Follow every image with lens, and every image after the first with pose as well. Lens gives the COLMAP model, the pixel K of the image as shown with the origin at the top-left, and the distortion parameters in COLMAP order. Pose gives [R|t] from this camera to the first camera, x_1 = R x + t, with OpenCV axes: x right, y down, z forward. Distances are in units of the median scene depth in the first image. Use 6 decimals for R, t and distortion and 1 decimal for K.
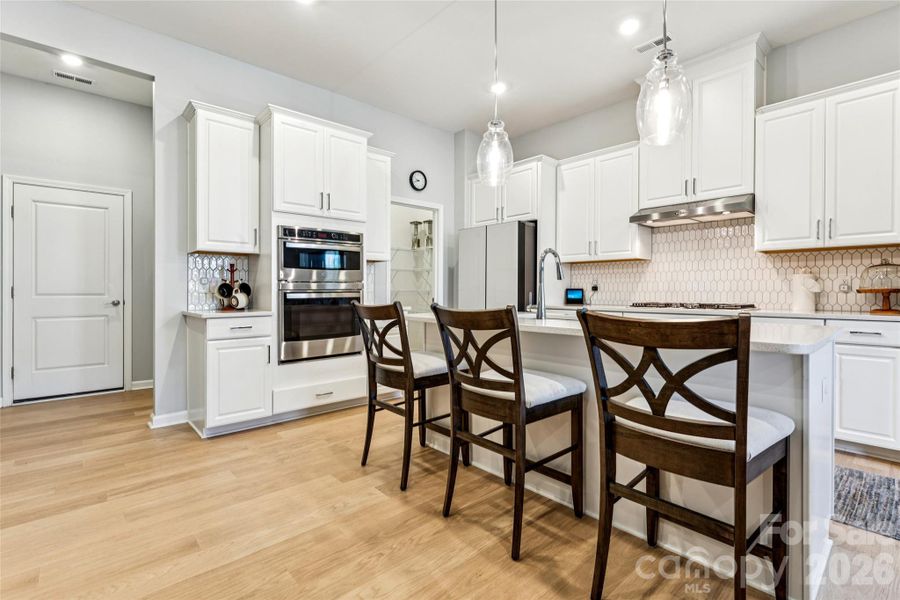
lens RADIAL K [[421.0, 0, 451.8], [0, 421.0, 292.4], [0, 0, 1]] dist [0.000732, -0.002004]
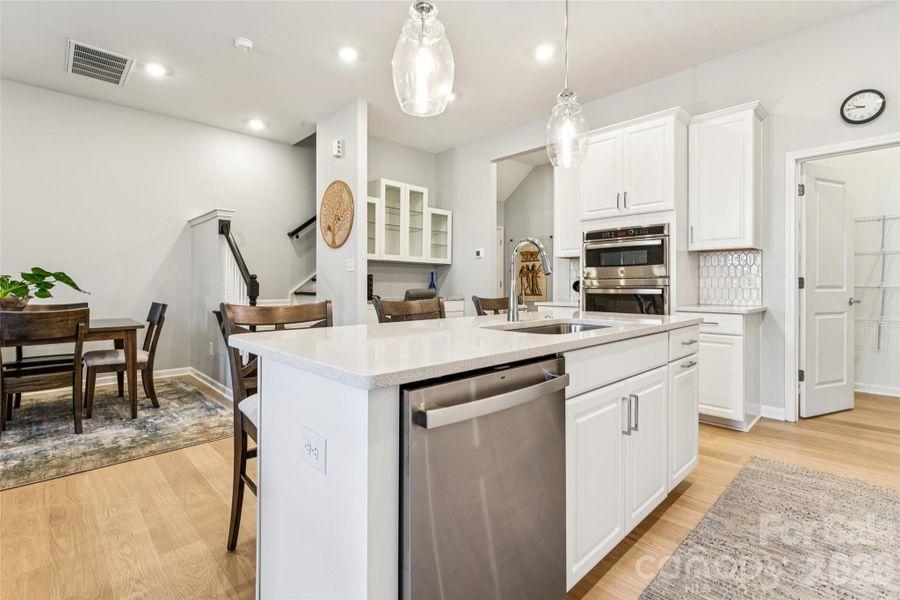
lens RADIAL K [[421.0, 0, 452.3], [0, 421.0, 282.0], [0, 0, 1]] dist [0.000732, -0.002004]
pose [[0.039711, -0.006224, -0.999192, 0.719766], [-0.003531, 0.999973, -0.006369, -0.007858], [0.999205, 0.003781, 0.039688, 0.544722]]
